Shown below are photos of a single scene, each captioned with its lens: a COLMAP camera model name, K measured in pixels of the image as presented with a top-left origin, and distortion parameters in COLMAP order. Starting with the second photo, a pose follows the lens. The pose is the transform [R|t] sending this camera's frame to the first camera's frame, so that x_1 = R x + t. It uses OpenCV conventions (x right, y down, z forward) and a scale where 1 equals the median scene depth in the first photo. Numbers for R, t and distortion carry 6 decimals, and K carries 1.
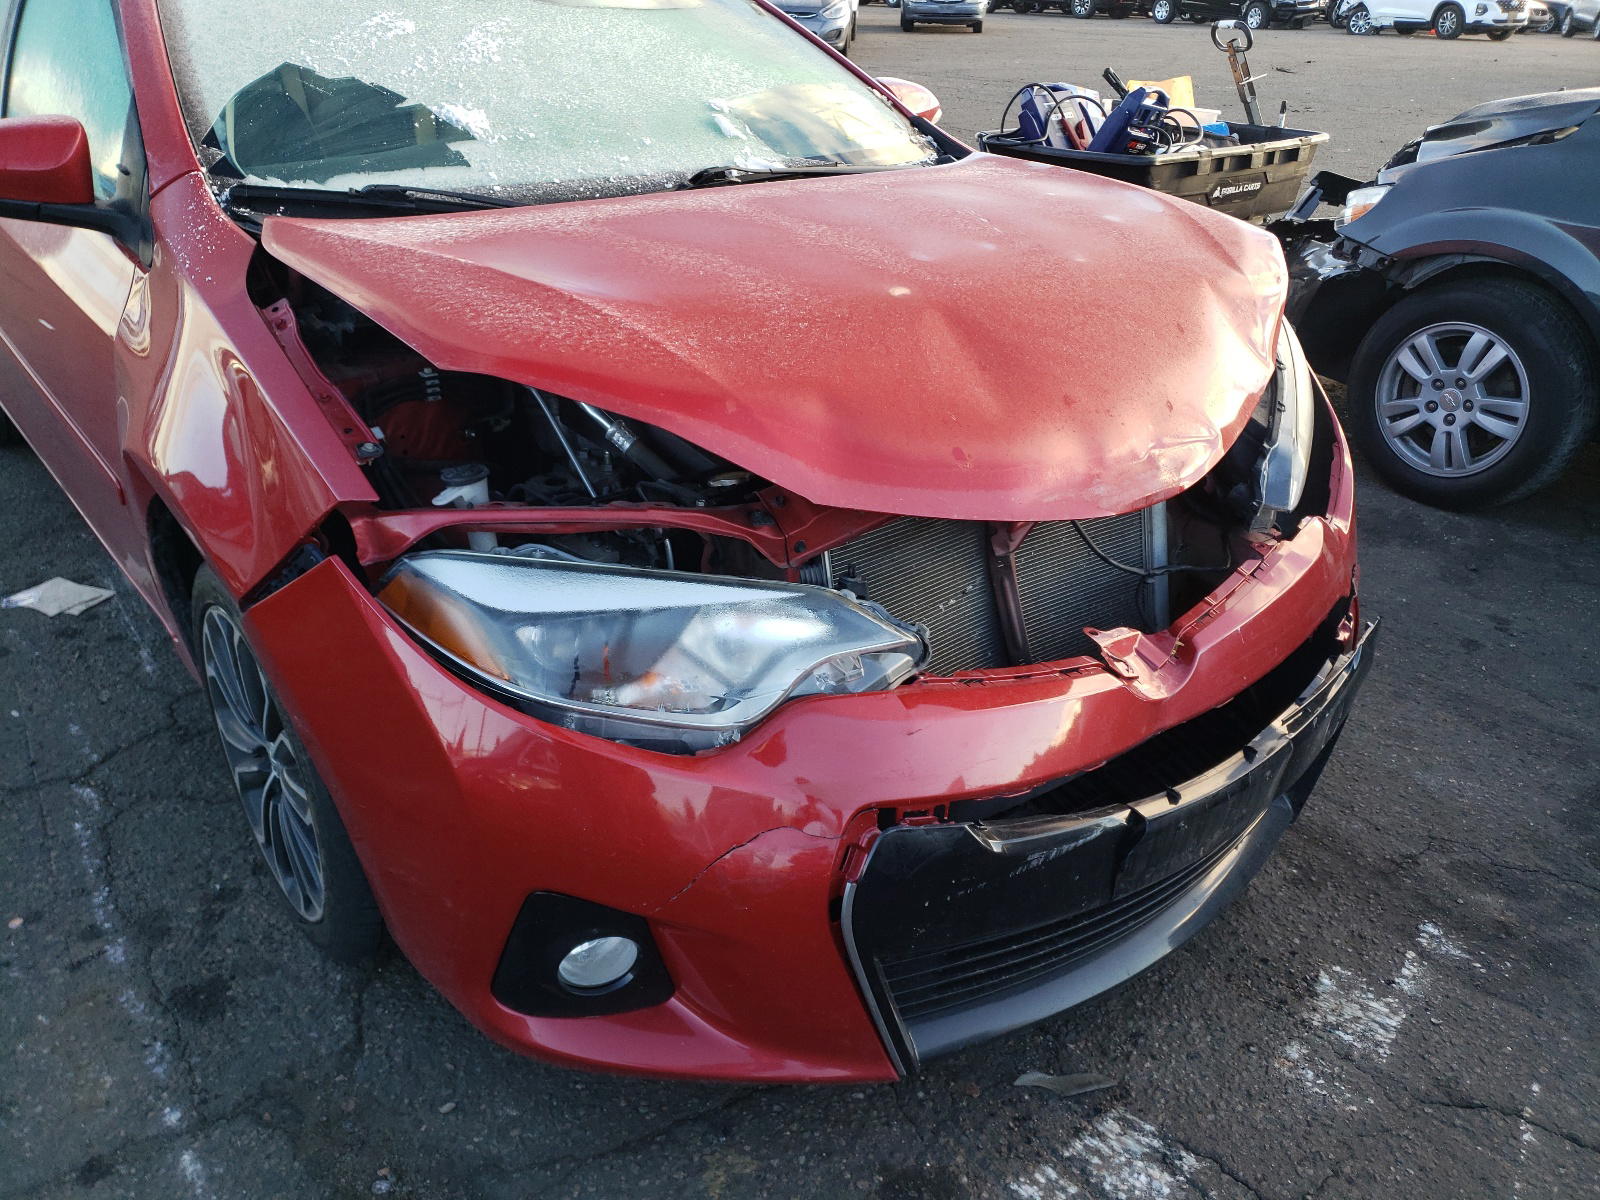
lens RADIAL K [[1140.7, 0, 795.0], [0, 1140.7, 629.2], [0, 0, 1]] dist [-0.007838, 0.032949]
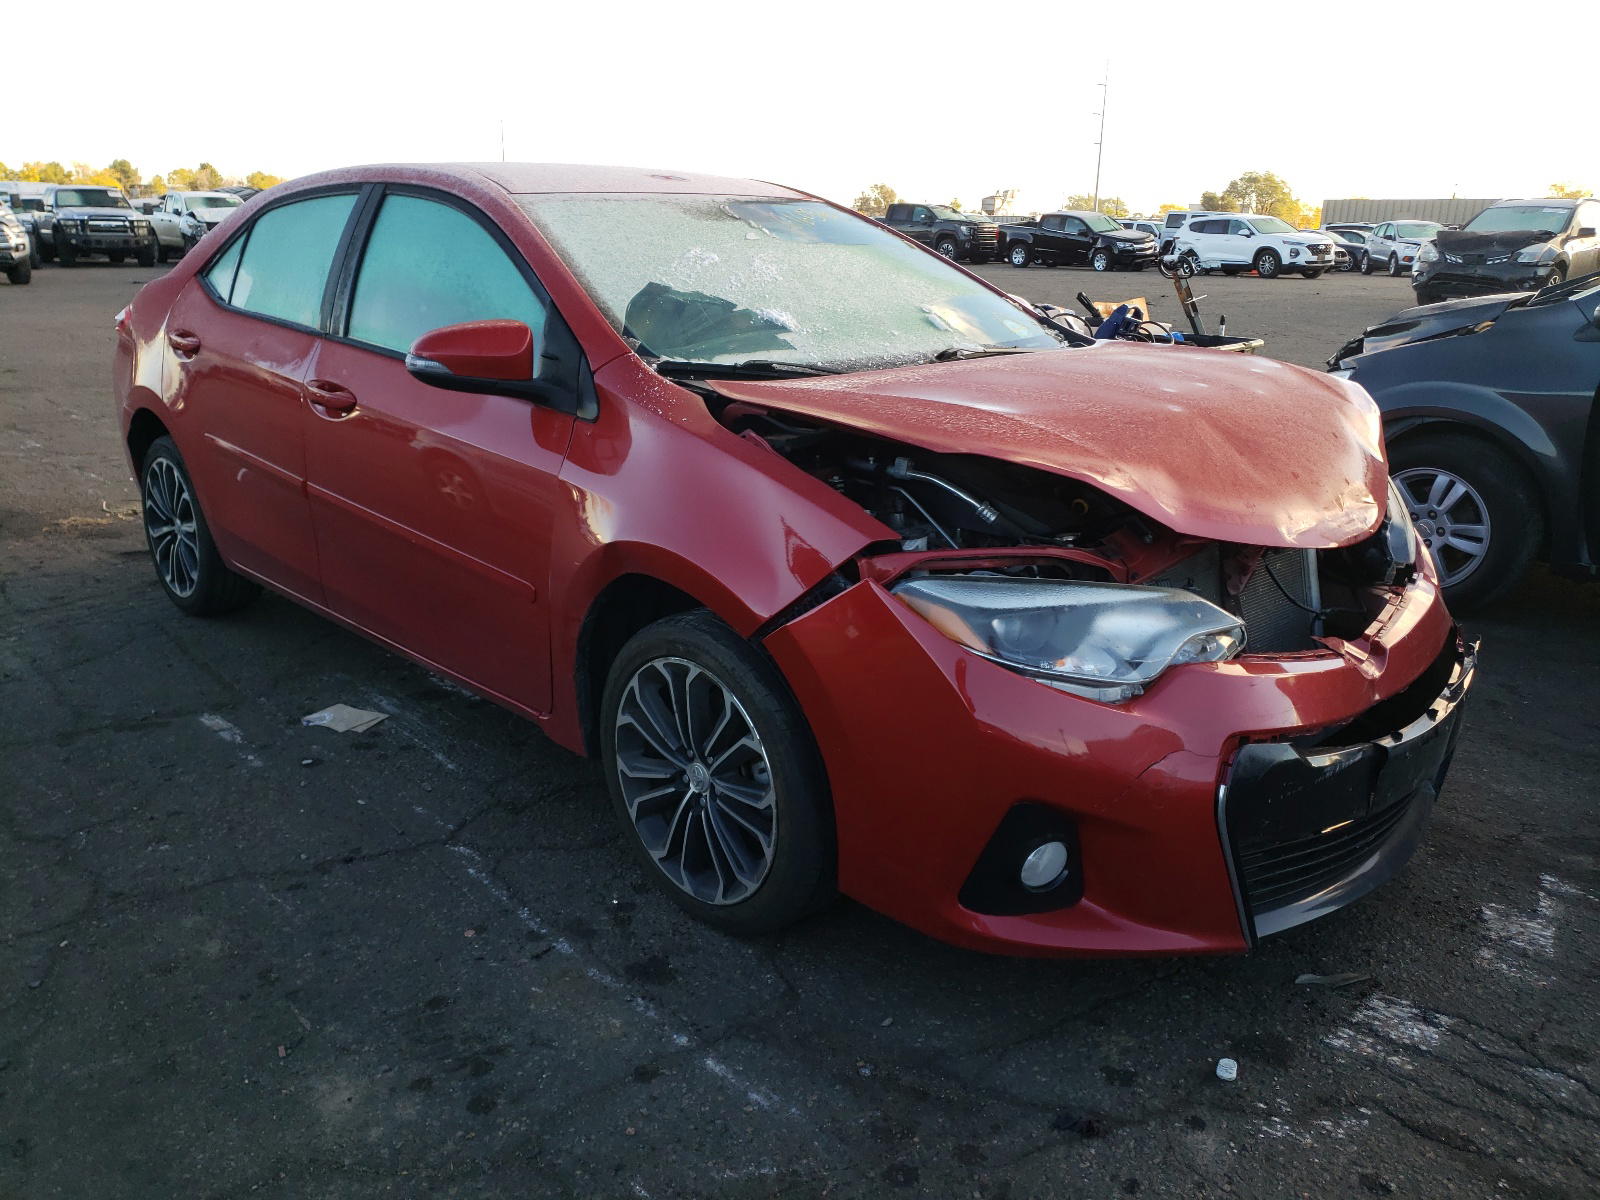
lens RADIAL K [[1140.7, 0, 795.0], [0, 1140.7, 629.2], [0, 0, 1]] dist [-0.007838, 0.032949]
pose [[0.995577, -0.041982, 0.084044, -0.417840], [0.056562, 0.982145, -0.179421, 0.173926], [-0.075010, 0.183381, 0.980176, -0.286689]]
